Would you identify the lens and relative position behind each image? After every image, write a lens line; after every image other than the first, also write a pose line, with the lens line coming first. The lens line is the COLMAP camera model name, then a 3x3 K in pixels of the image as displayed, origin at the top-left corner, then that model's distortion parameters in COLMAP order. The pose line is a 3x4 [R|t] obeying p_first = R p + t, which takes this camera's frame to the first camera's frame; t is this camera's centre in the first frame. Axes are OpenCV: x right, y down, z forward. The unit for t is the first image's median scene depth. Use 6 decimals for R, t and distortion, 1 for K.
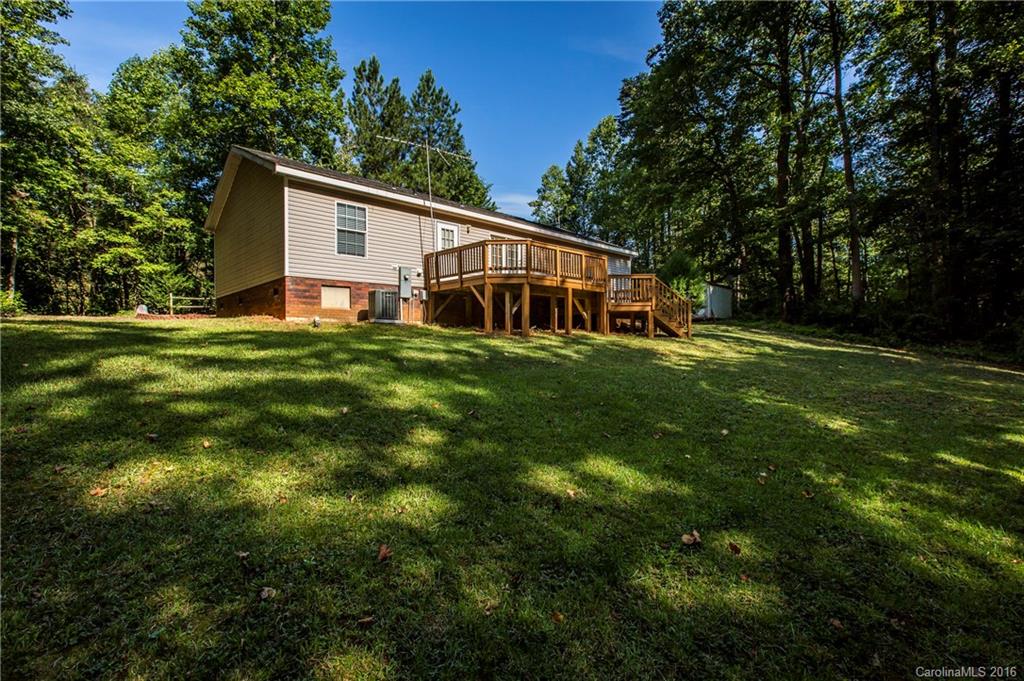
lens RADIAL K [[468.2, 0, 514.7], [0, 468.2, 339.1], [0, 0, 1]] dist [-0.000652, 0.000146]
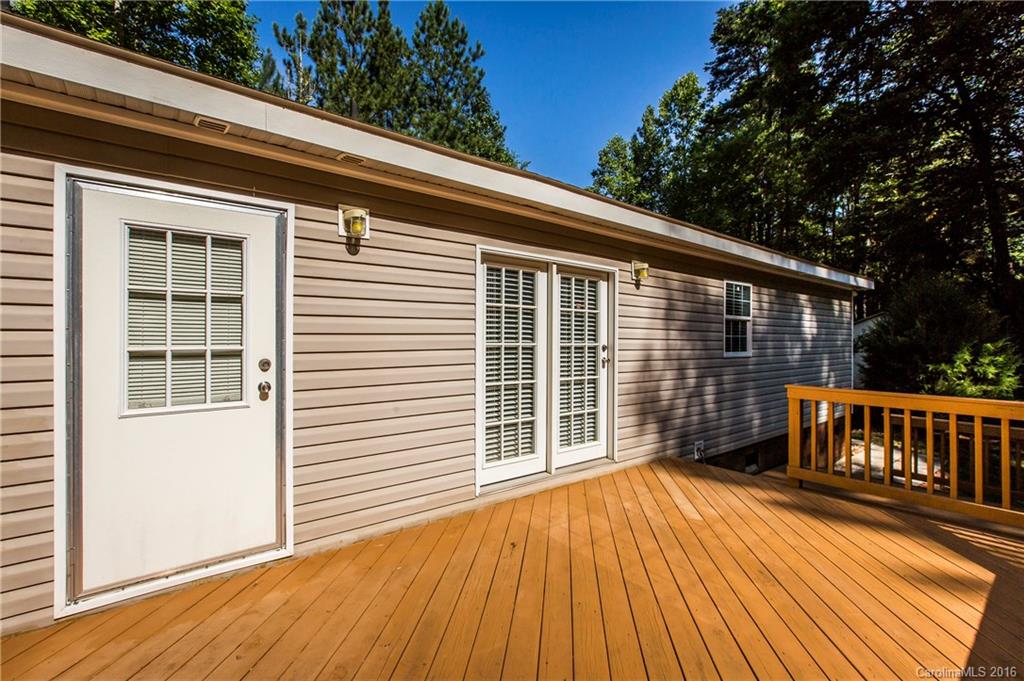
lens RADIAL K [[468.2, 0, 510.7], [0, 468.2, 340.6], [0, 0, 1]] dist [-0.000652, 0.000146]
pose [[0.995356, 0.011502, -0.095575, -0.005480], [-0.010846, 0.999914, 0.007378, -0.061828], [0.095652, -0.006307, 0.995395, 0.266881]]
